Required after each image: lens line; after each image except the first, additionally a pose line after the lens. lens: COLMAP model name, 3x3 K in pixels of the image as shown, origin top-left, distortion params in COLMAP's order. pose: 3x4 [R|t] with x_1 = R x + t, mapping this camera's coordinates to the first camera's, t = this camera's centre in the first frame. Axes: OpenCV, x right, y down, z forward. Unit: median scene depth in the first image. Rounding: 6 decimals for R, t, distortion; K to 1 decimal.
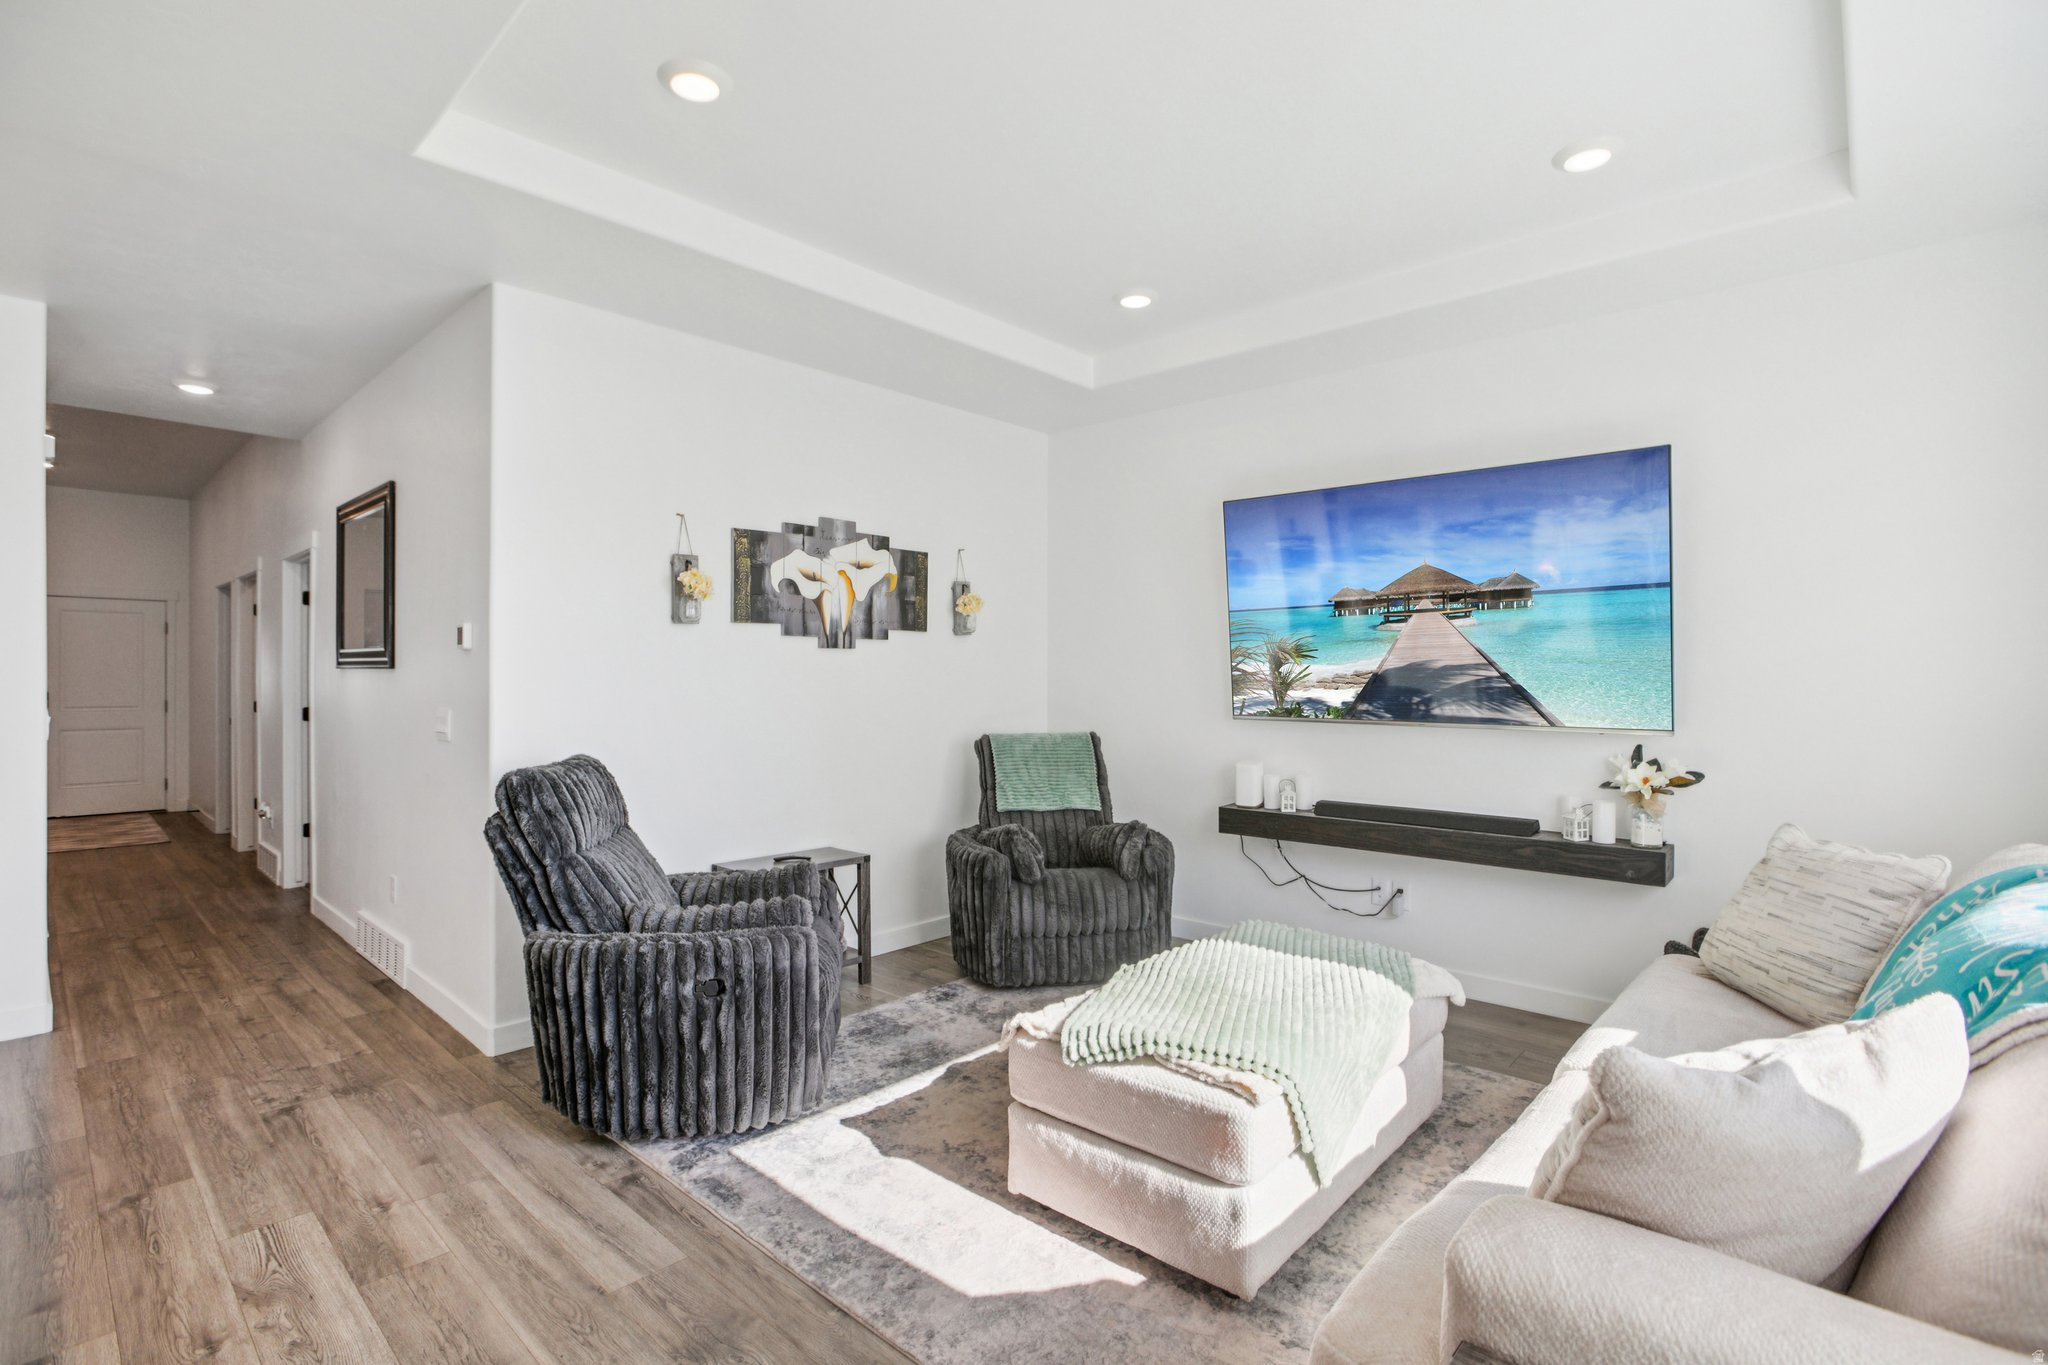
lens RADIAL K [[957.8, 0, 1013.2], [0, 957.8, 680.5], [0, 0, 1]] dist [-0.049368, 0.016282]
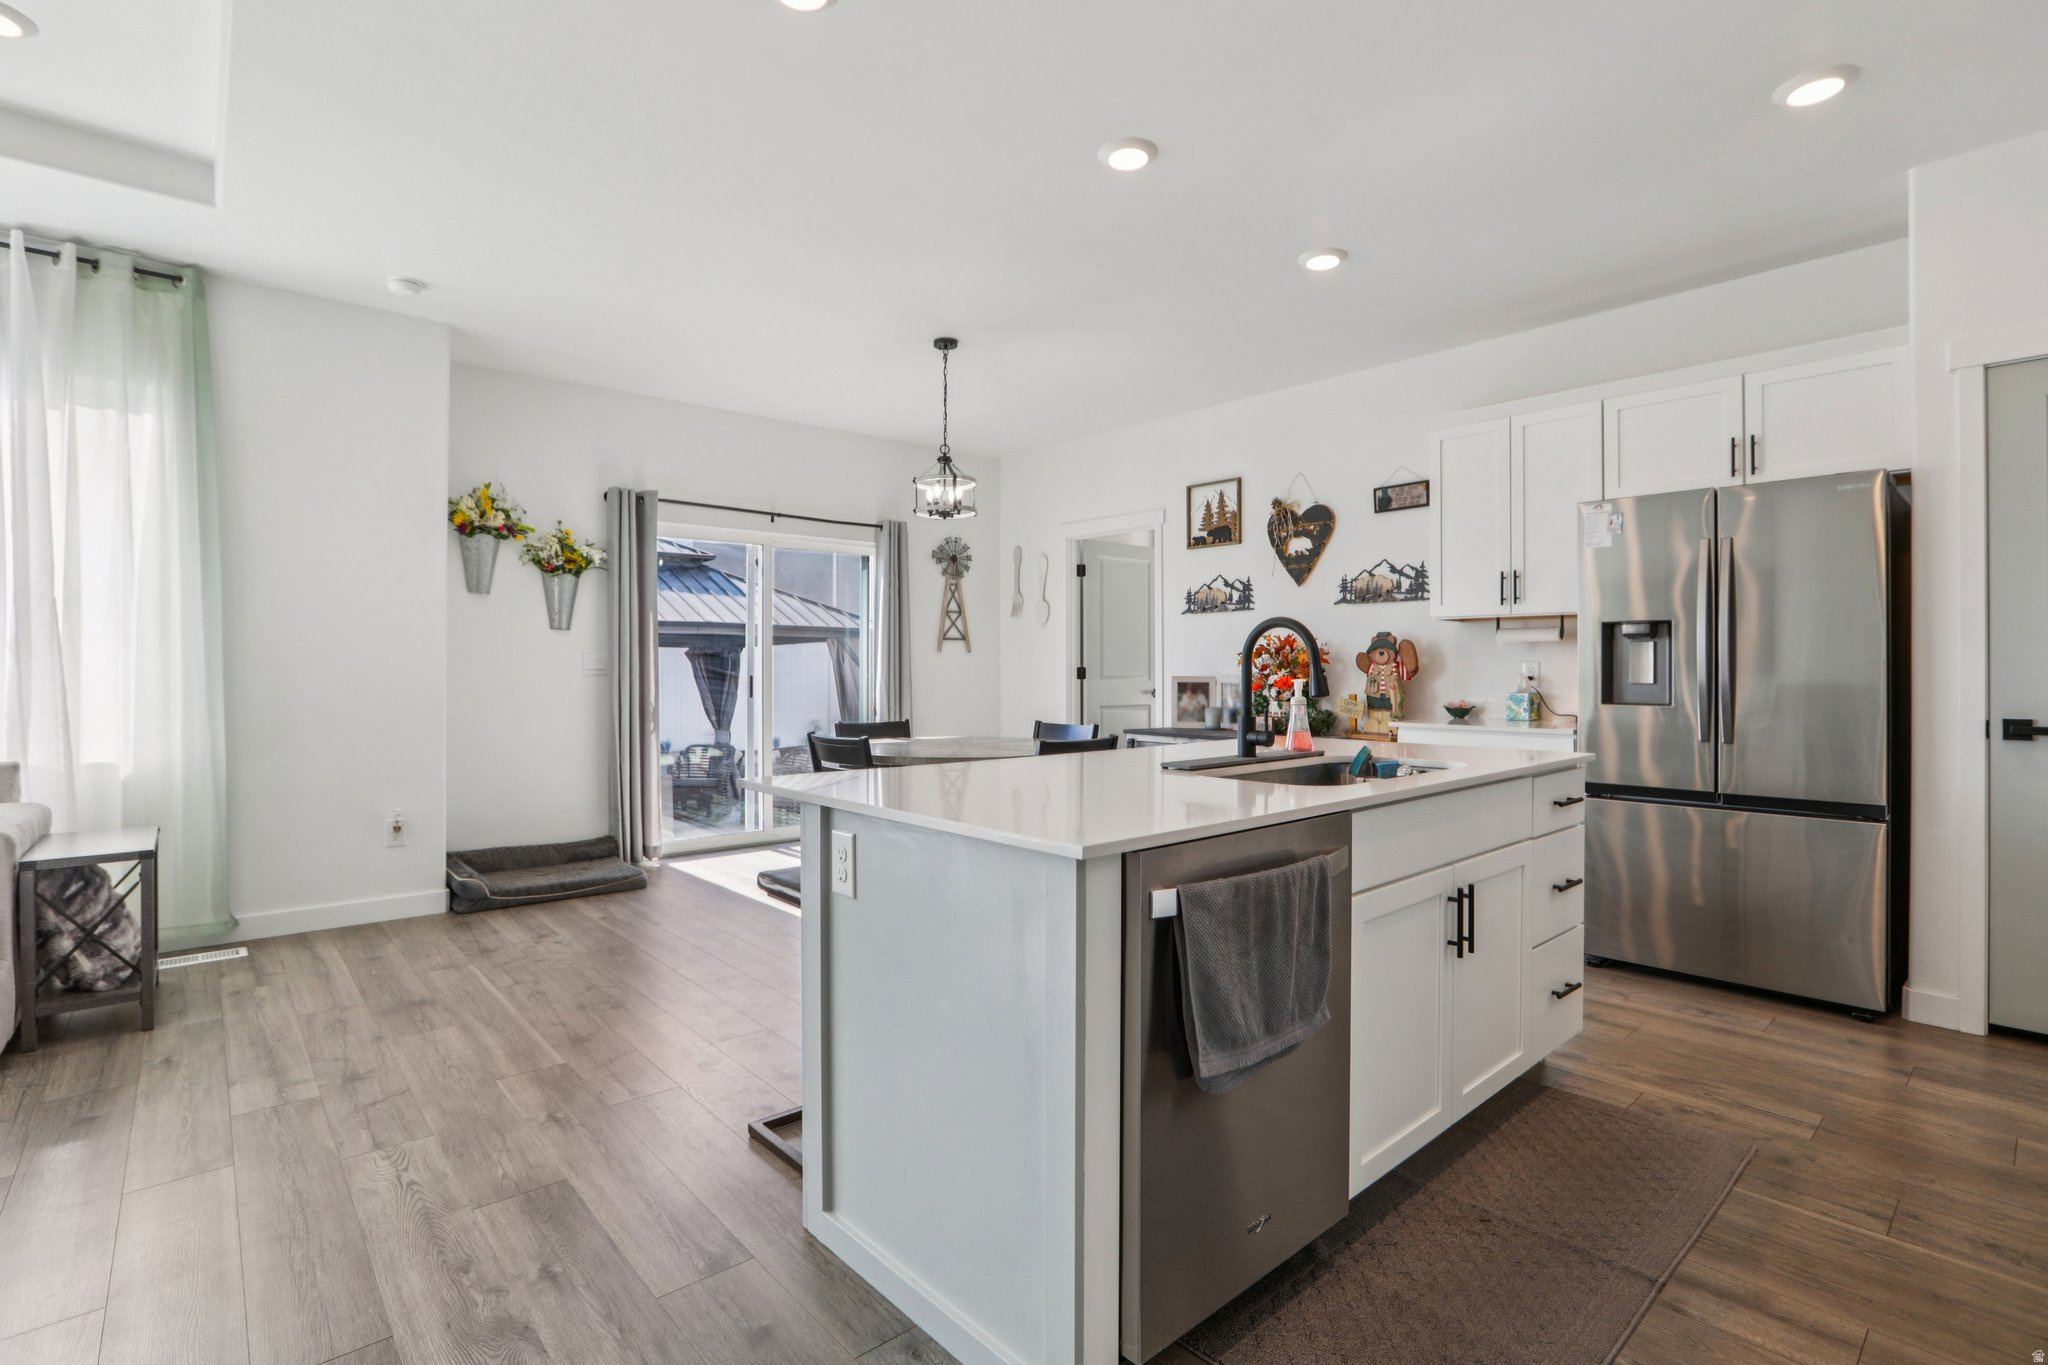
lens RADIAL K [[967.8, 0, 1016.1], [0, 967.8, 677.6], [0, 0, 1]] dist [-0.077566, 0.028652]
pose [[-0.994536, -0.003554, 0.104337, -0.689224], [-0.002473, 0.999942, 0.010491, 0.053999], [-0.104368, 0.010175, -0.994487, 0.901929]]
